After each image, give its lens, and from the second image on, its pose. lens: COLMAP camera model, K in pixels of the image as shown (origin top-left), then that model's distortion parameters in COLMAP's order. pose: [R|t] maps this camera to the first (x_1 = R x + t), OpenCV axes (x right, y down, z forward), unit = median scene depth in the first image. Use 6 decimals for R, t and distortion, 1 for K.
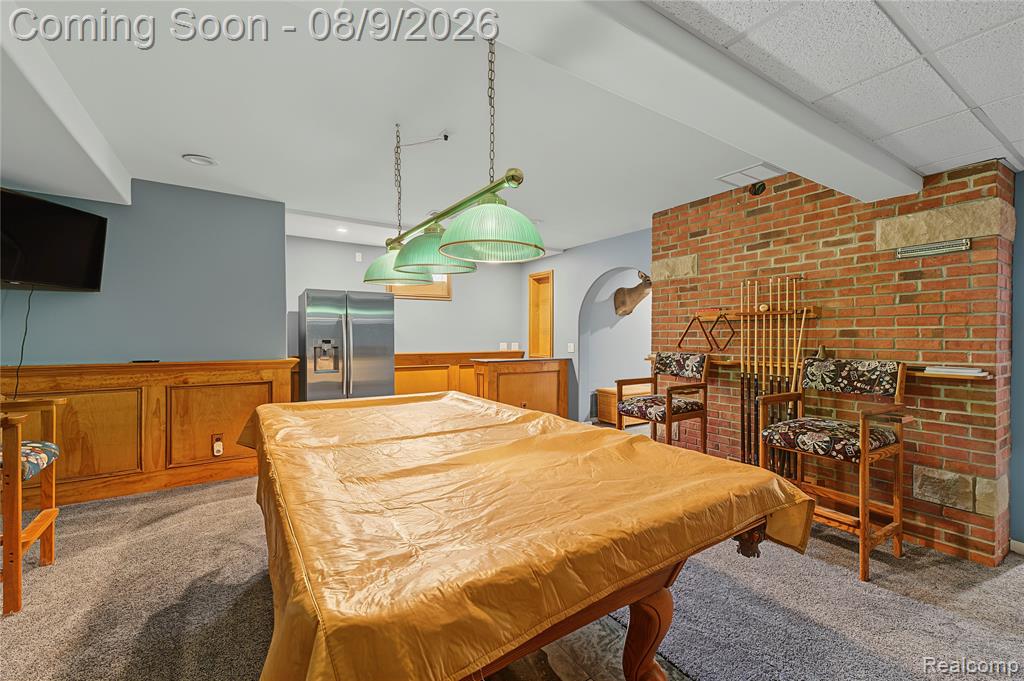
lens RADIAL K [[419.1, 0, 512.2], [0, 419.1, 338.4], [0, 0, 1]] dist [0.011996, 0.000161]
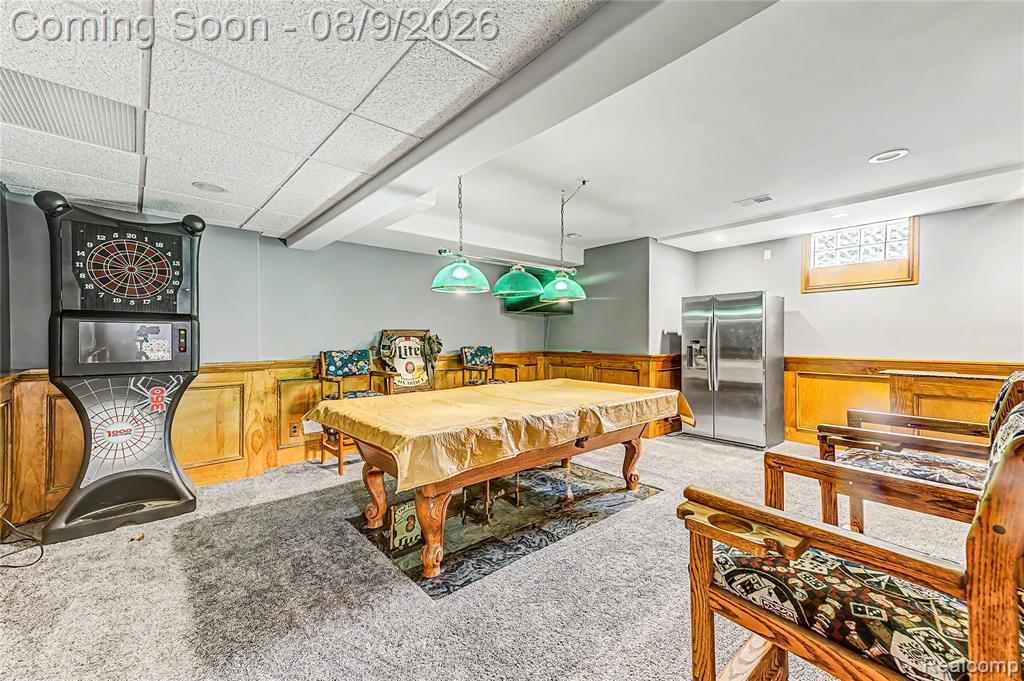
lens RADIAL K [[419.1, 0, 512.3], [0, 419.1, 336.7], [0, 0, 1]] dist [0.011996, 0.000161]
pose [[0.140530, -0.001126, -0.990076, 0.586107], [-0.002488, 0.999996, -0.001491, -0.002780], [0.990073, 0.002673, 0.140526, 0.327329]]
